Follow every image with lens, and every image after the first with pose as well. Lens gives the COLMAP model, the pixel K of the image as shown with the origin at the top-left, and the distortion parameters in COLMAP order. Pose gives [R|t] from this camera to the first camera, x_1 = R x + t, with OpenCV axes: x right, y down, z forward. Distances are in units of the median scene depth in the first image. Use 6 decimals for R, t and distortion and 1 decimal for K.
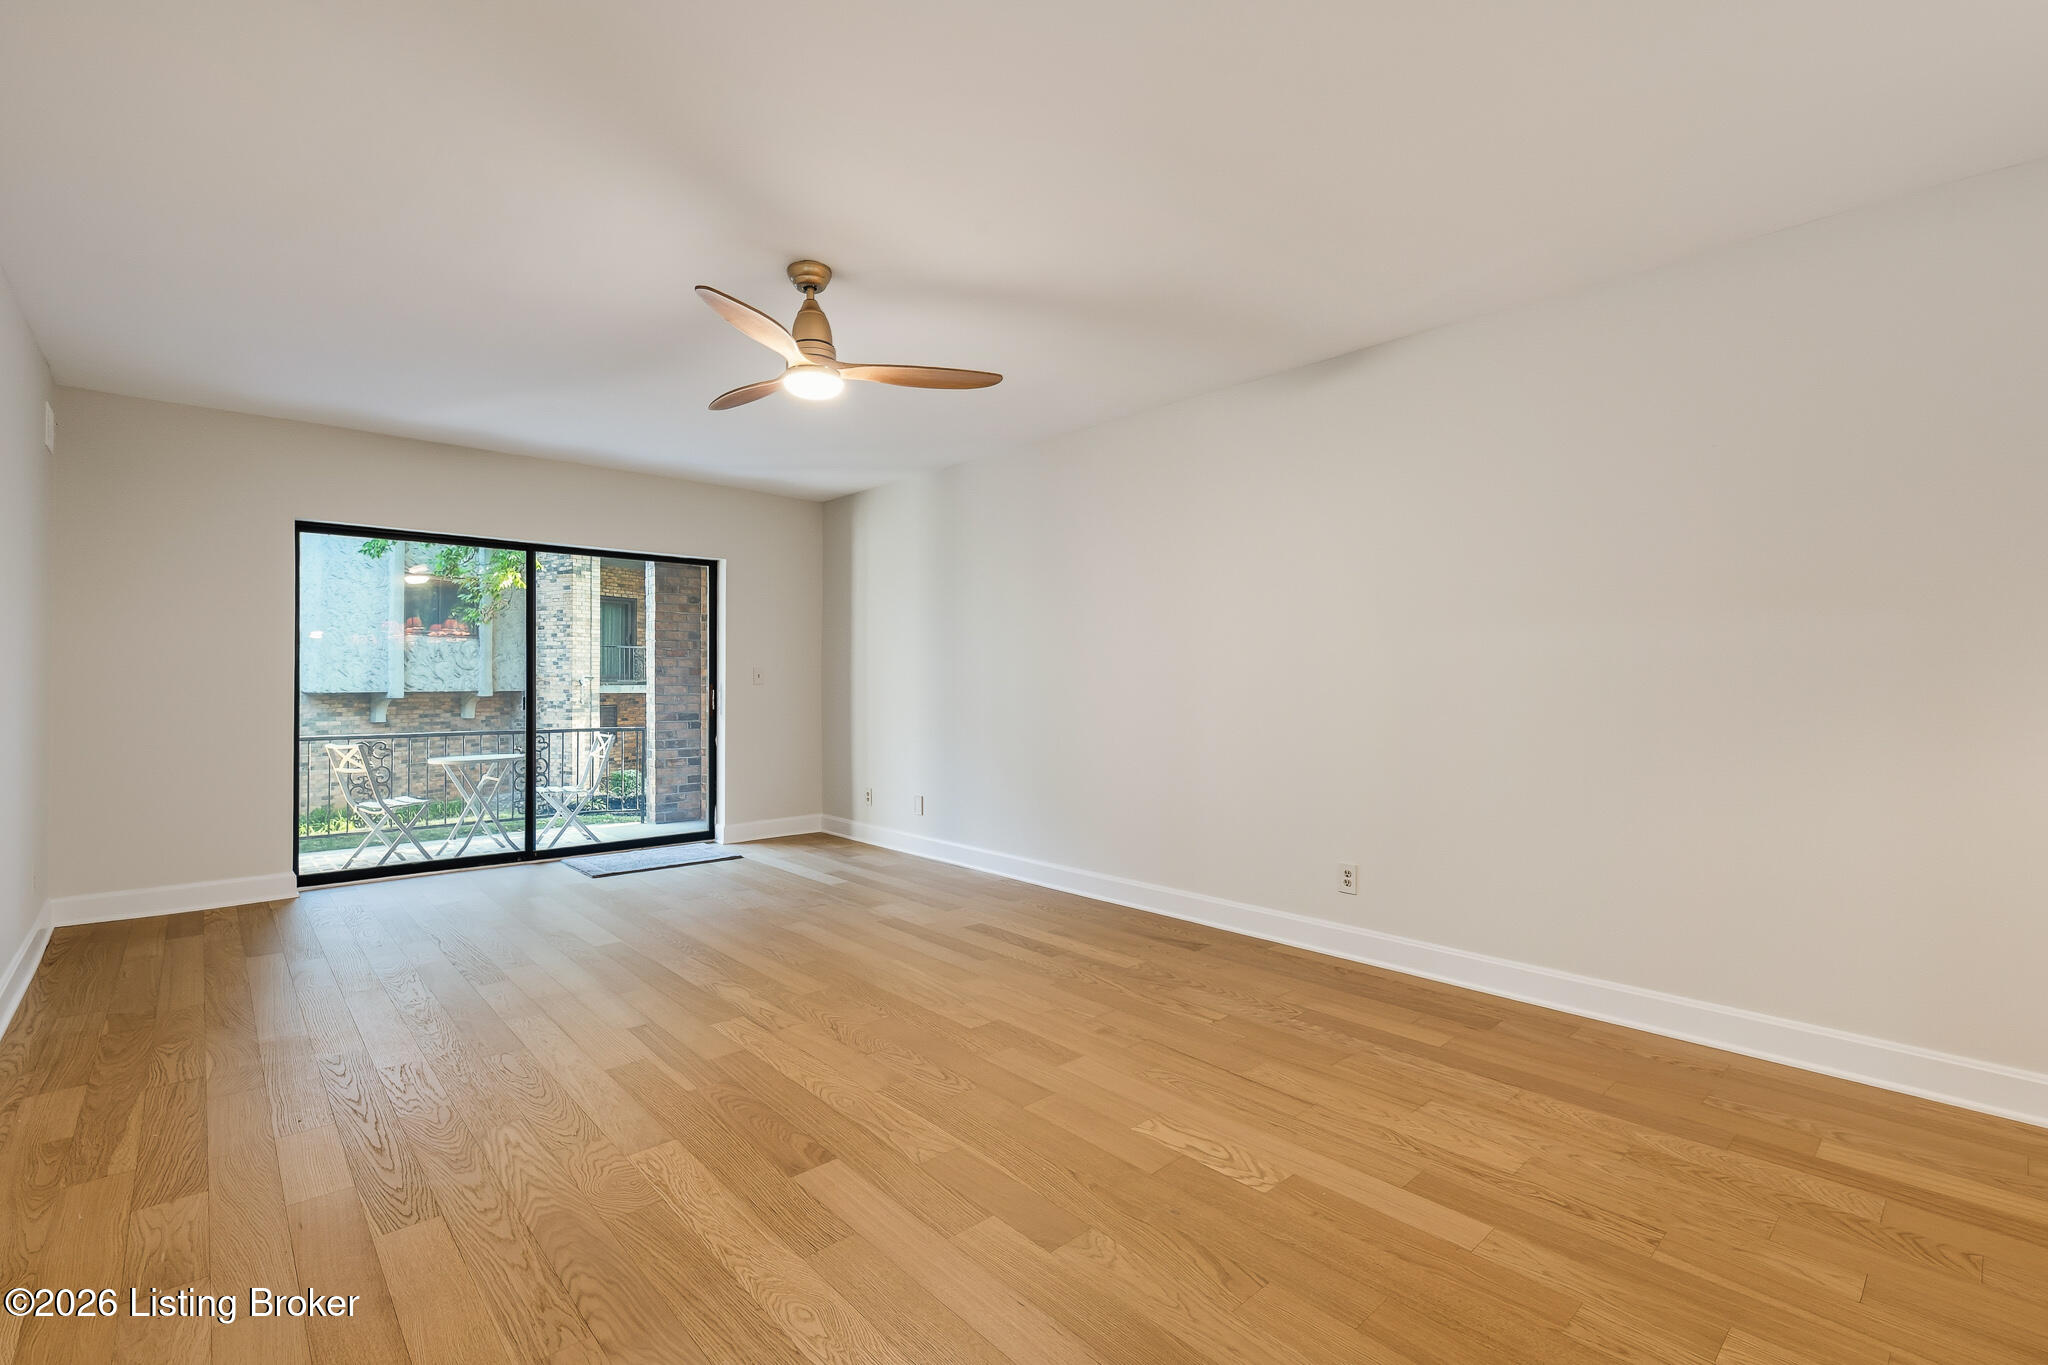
lens RADIAL K [[894.8, 0, 1024.0], [0, 894.8, 682.5], [0, 0, 1]] dist [0.000587, 0.000055]
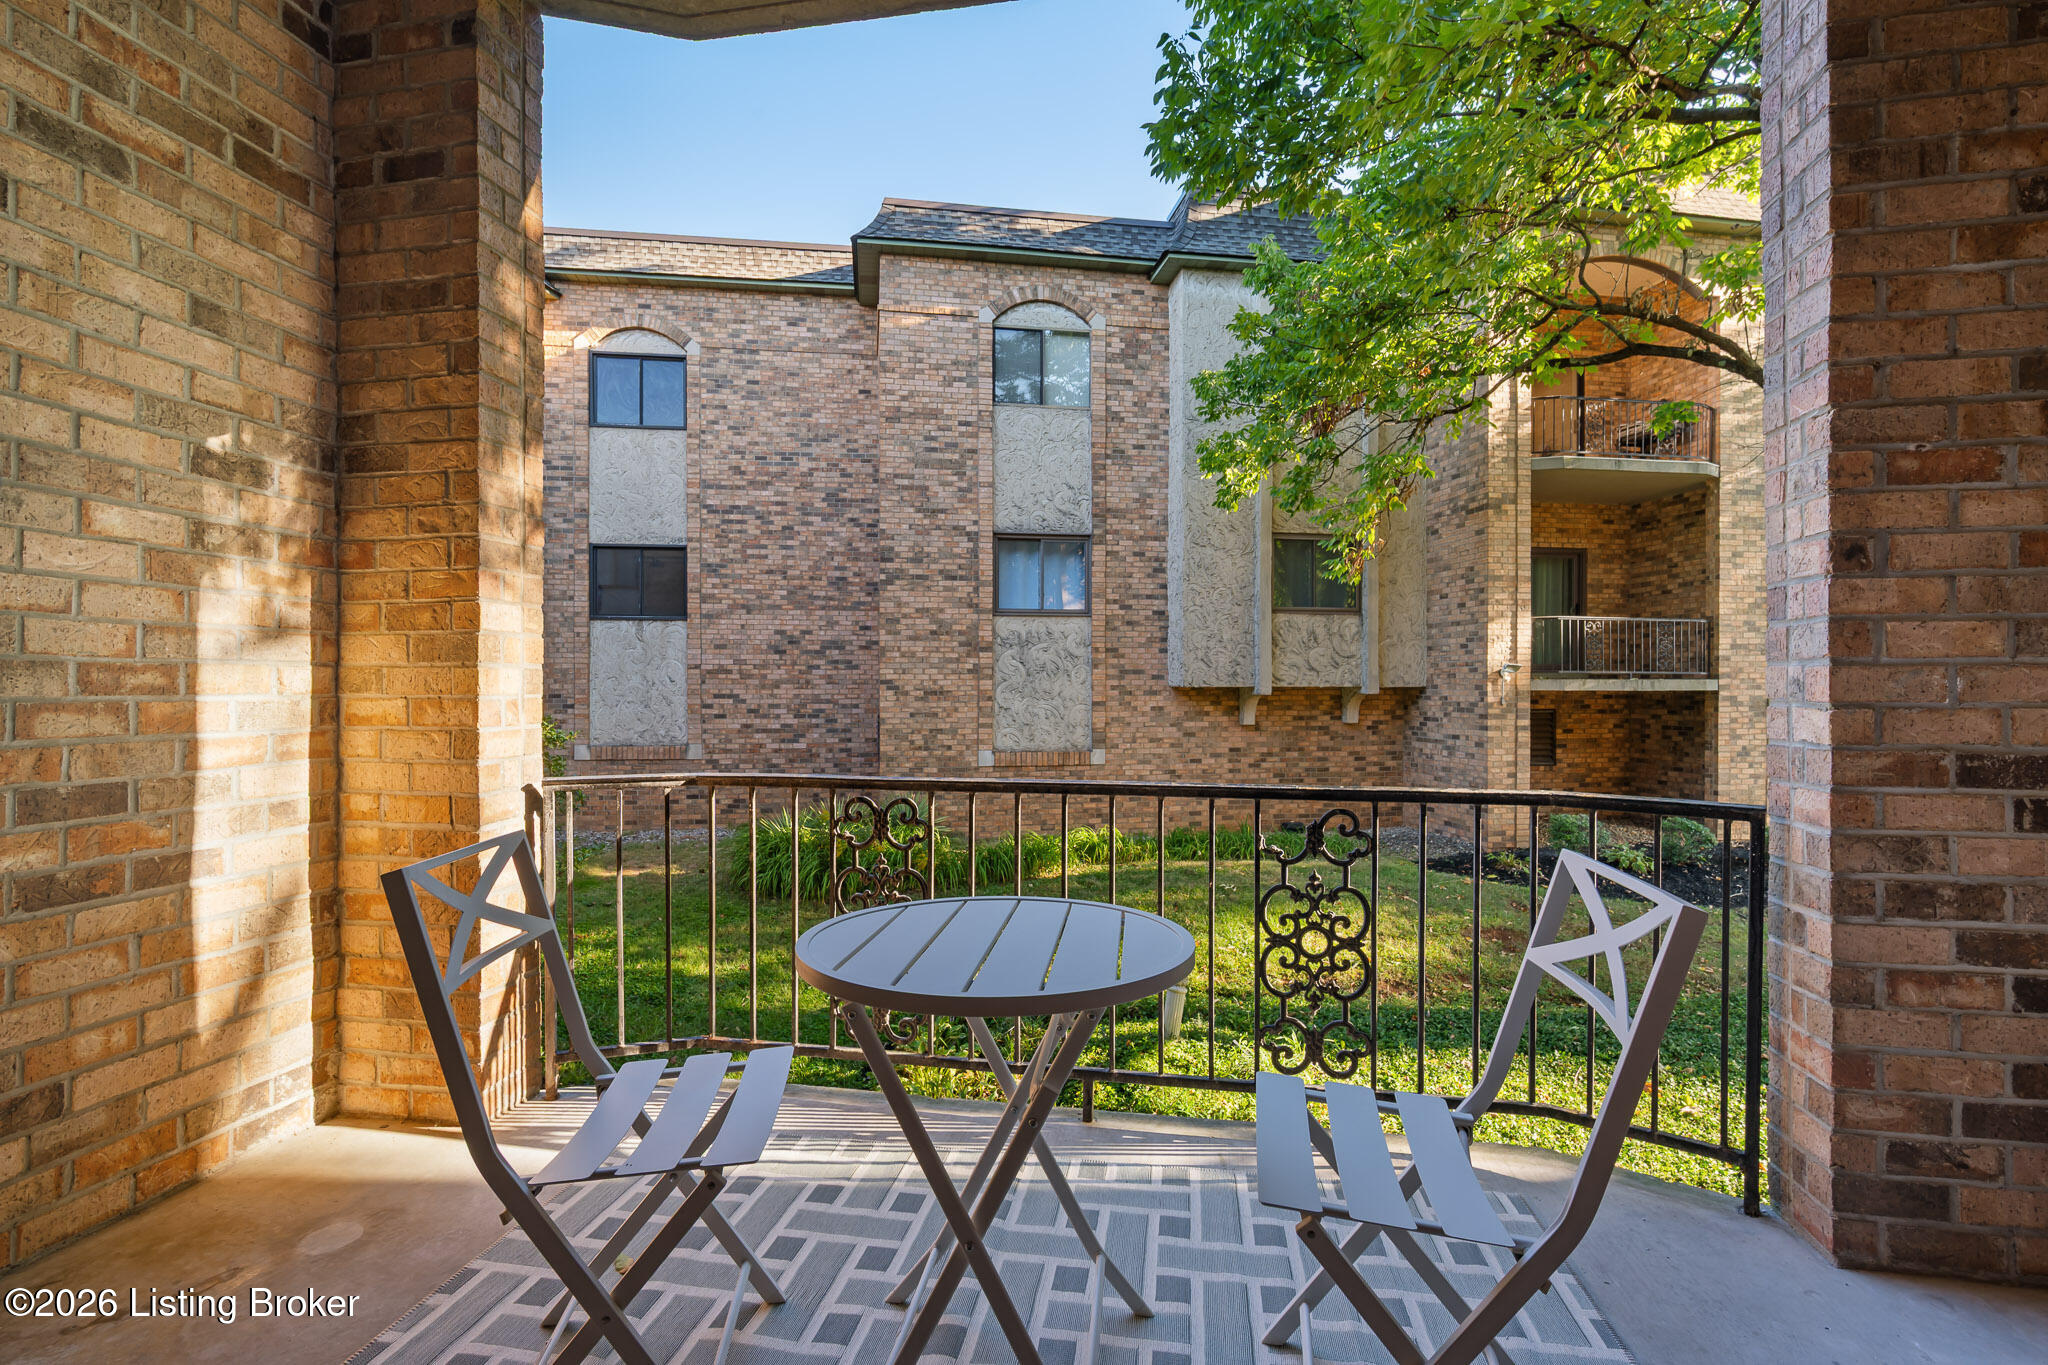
lens RADIAL K [[945.2, 0, 1024.0], [0, 945.2, 682.5], [0, 0, 1]] dist [0.001109, 0.000162]
pose [[0.598677, -0.001429, -0.800989, -0.158438], [-0.001128, 0.999996, -0.002627, 0.008876], [0.800989, 0.002477, 0.598673, 0.323944]]
